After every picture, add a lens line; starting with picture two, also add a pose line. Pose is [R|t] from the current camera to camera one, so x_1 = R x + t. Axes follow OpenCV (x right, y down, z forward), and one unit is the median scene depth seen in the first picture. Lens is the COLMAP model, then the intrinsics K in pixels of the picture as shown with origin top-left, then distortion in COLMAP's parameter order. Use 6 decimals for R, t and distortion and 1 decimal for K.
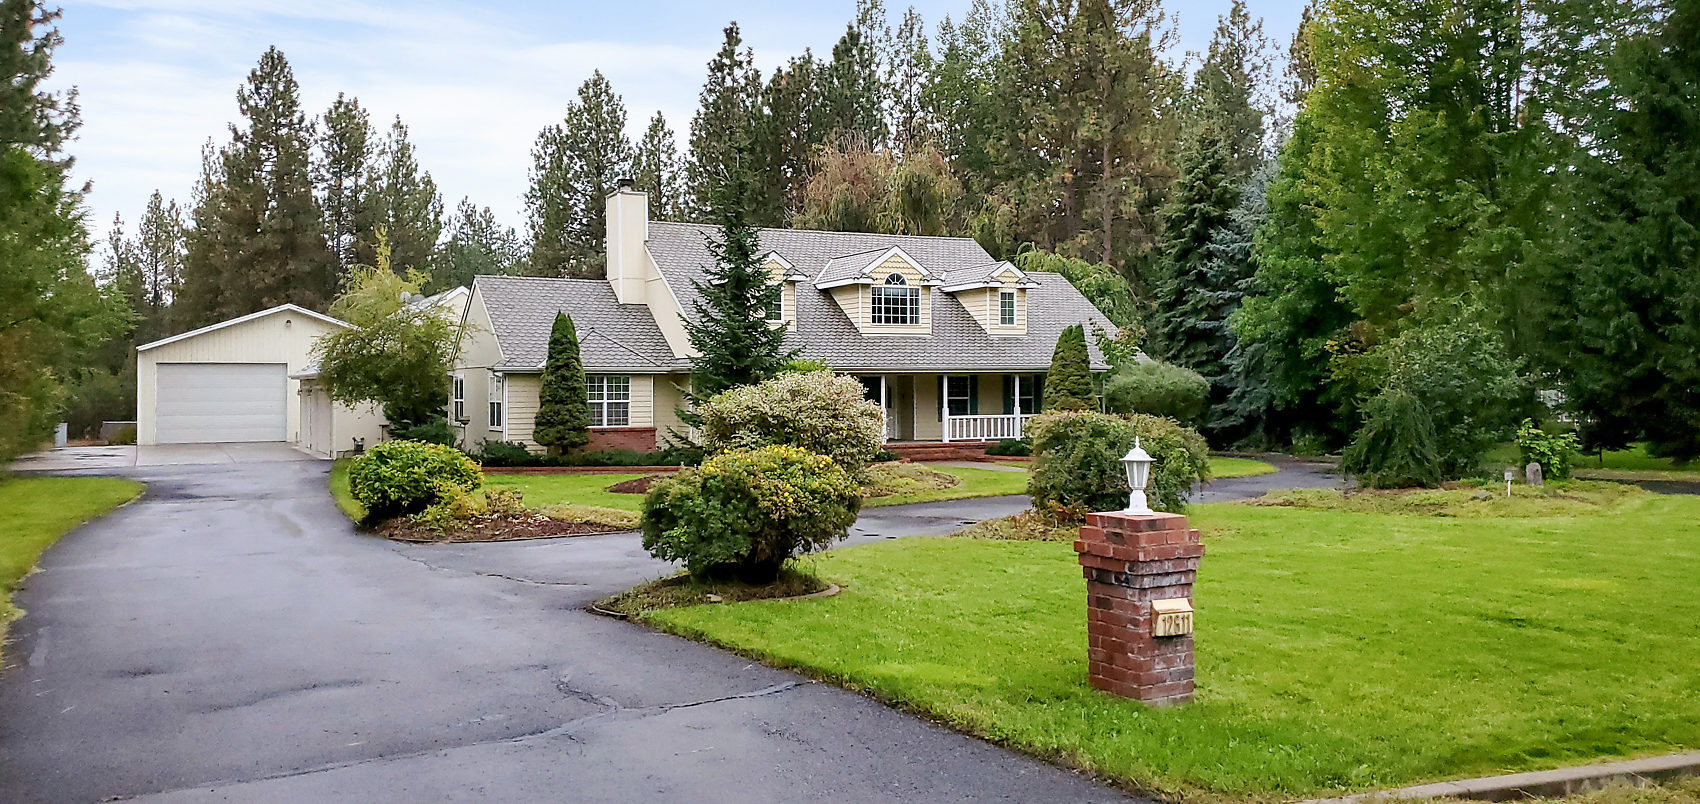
lens RADIAL K [[1339.9, 0, 873.7], [0, 1339.9, 397.4], [0, 0, 1]] dist [0.063523, -0.004690]
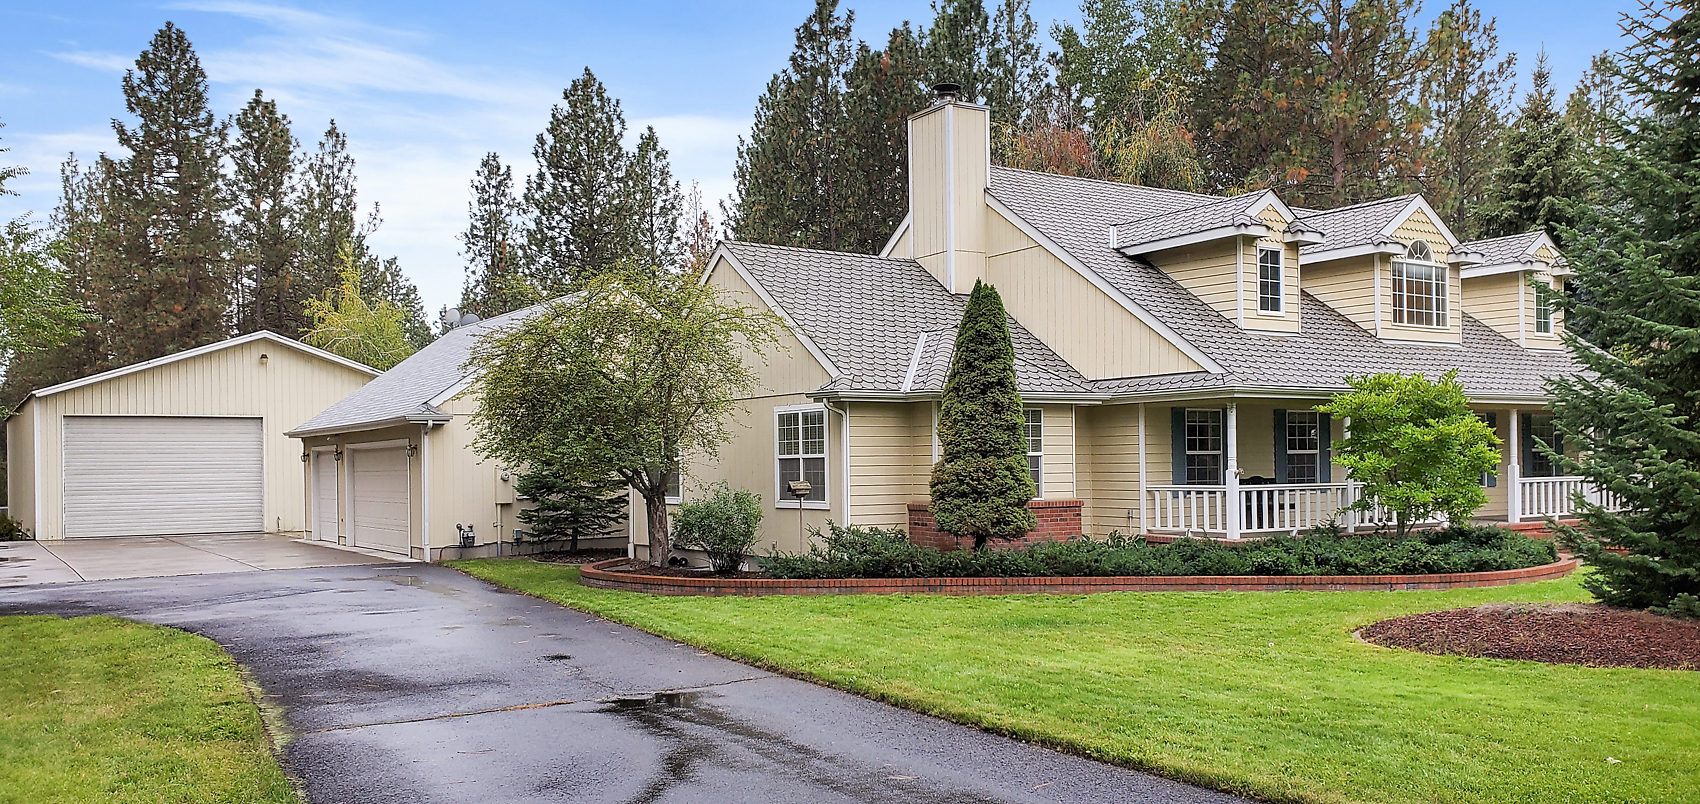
lens RADIAL K [[1334.0, 0, 888.7], [0, 1334.0, 491.2], [0, 0, 1]] dist [-0.000555, 0.083798]
pose [[0.993702, -0.009722, 0.111630, -0.202112], [0.008419, 0.999891, 0.012134, 0.007217], [-0.111735, -0.011118, 0.993676, 0.302966]]
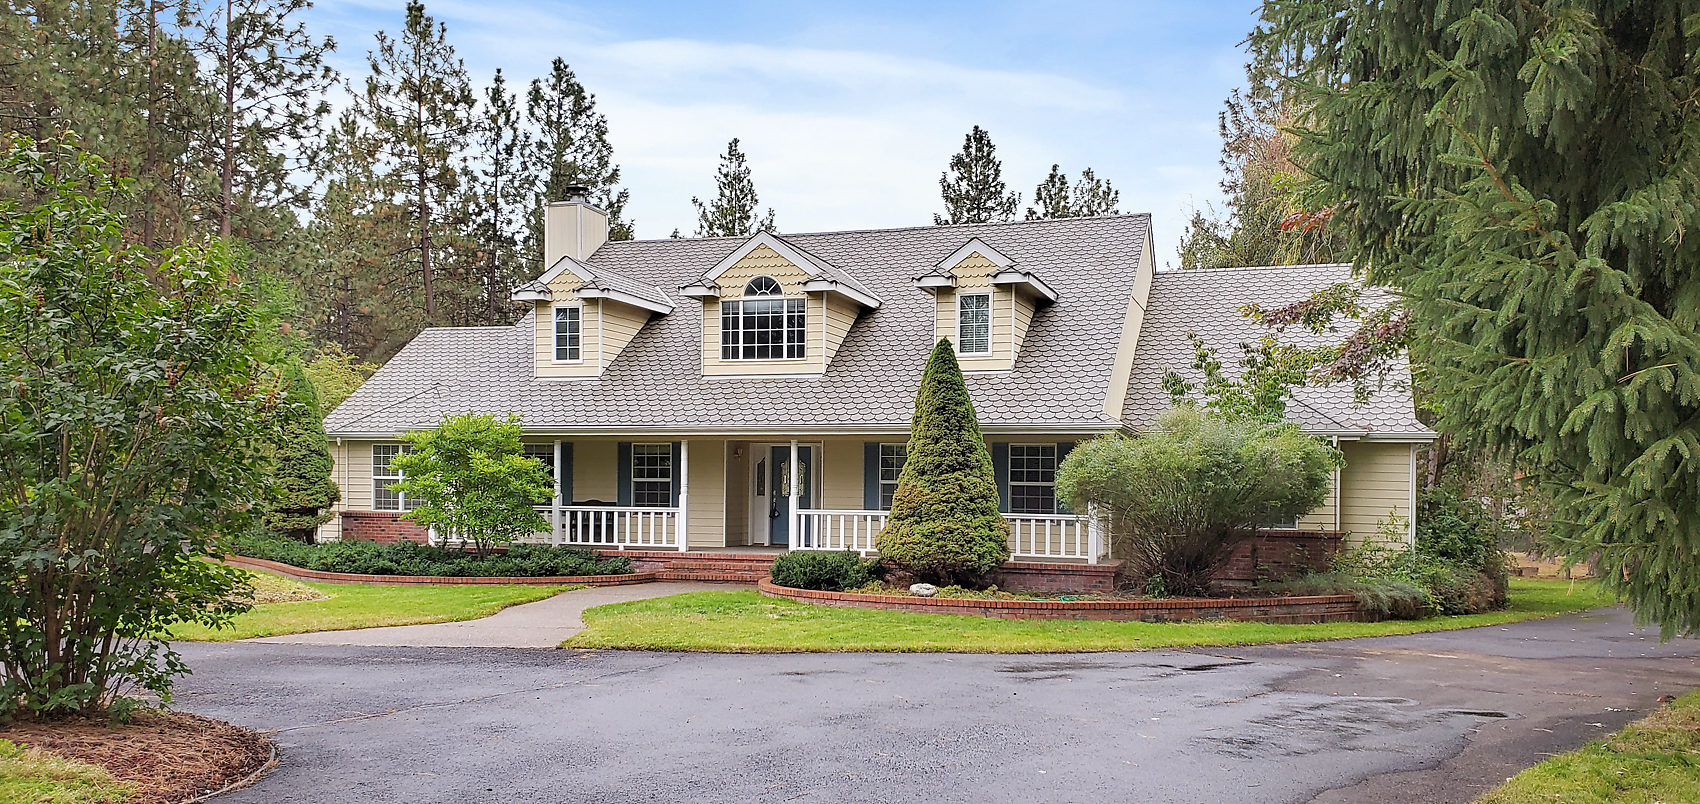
lens RADIAL K [[1327.2, 0, 881.3], [0, 1327.2, 539.5], [0, 0, 1]] dist [0.122193, -0.122078]
pose [[0.711972, 0.042698, -0.700908, 0.344210], [-0.017828, 0.998927, 0.042743, 0.000784], [0.701981, -0.017936, 0.711970, 0.421729]]
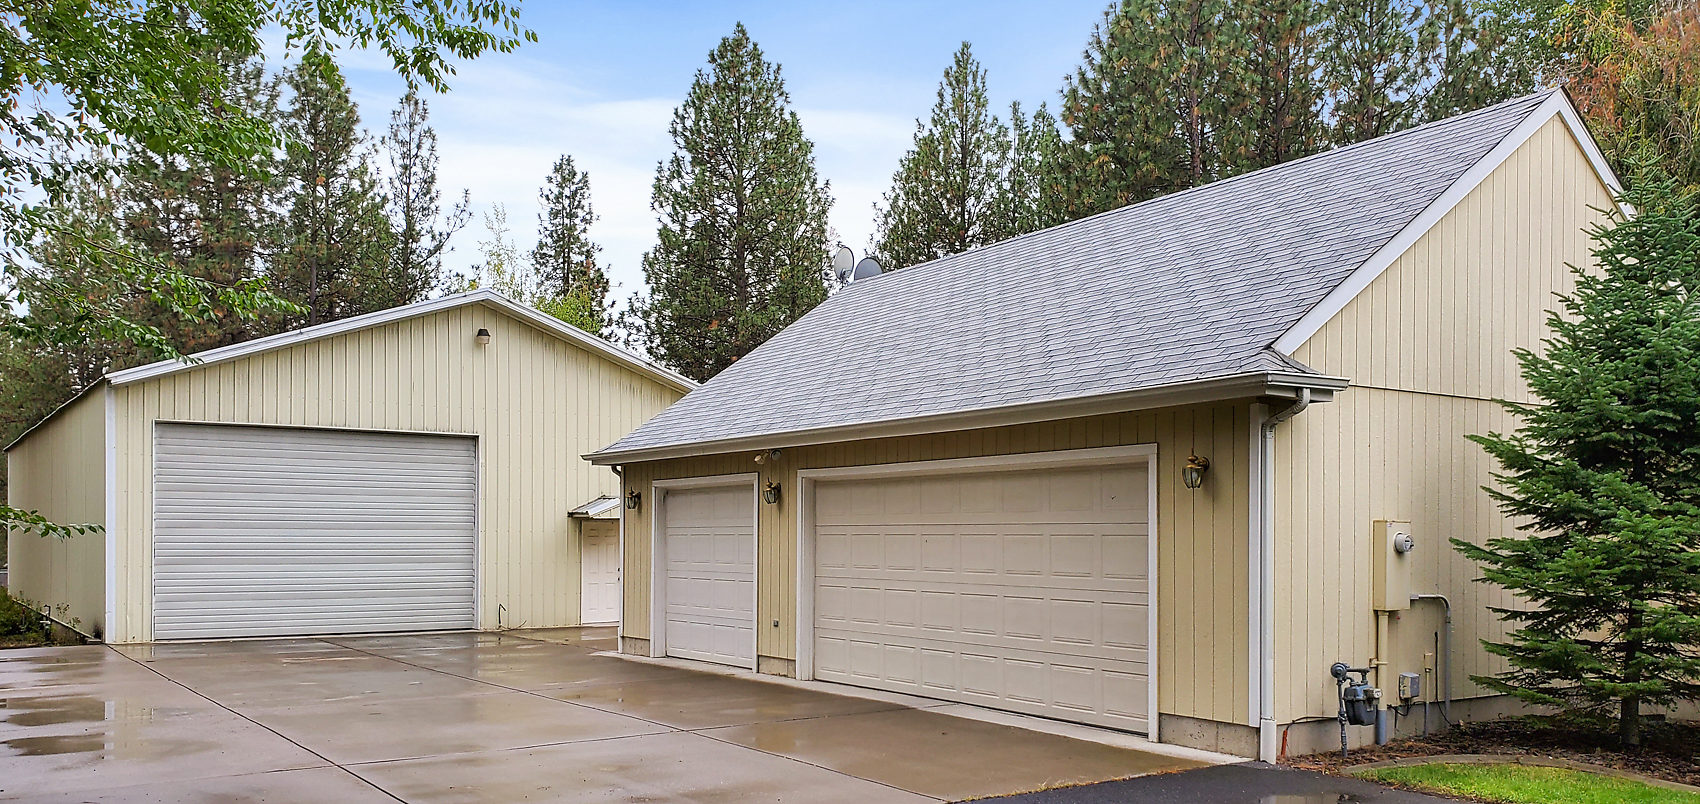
lens RADIAL K [[1327.2, 0, 881.3], [0, 1327.2, 539.5], [0, 0, 1]] dist [0.122193, -0.122078]
pose [[0.990930, 0.004519, 0.134306, -0.385682], [-0.004005, 0.999984, -0.004099, 0.007511], [-0.134322, 0.003524, 0.990931, 0.617016]]
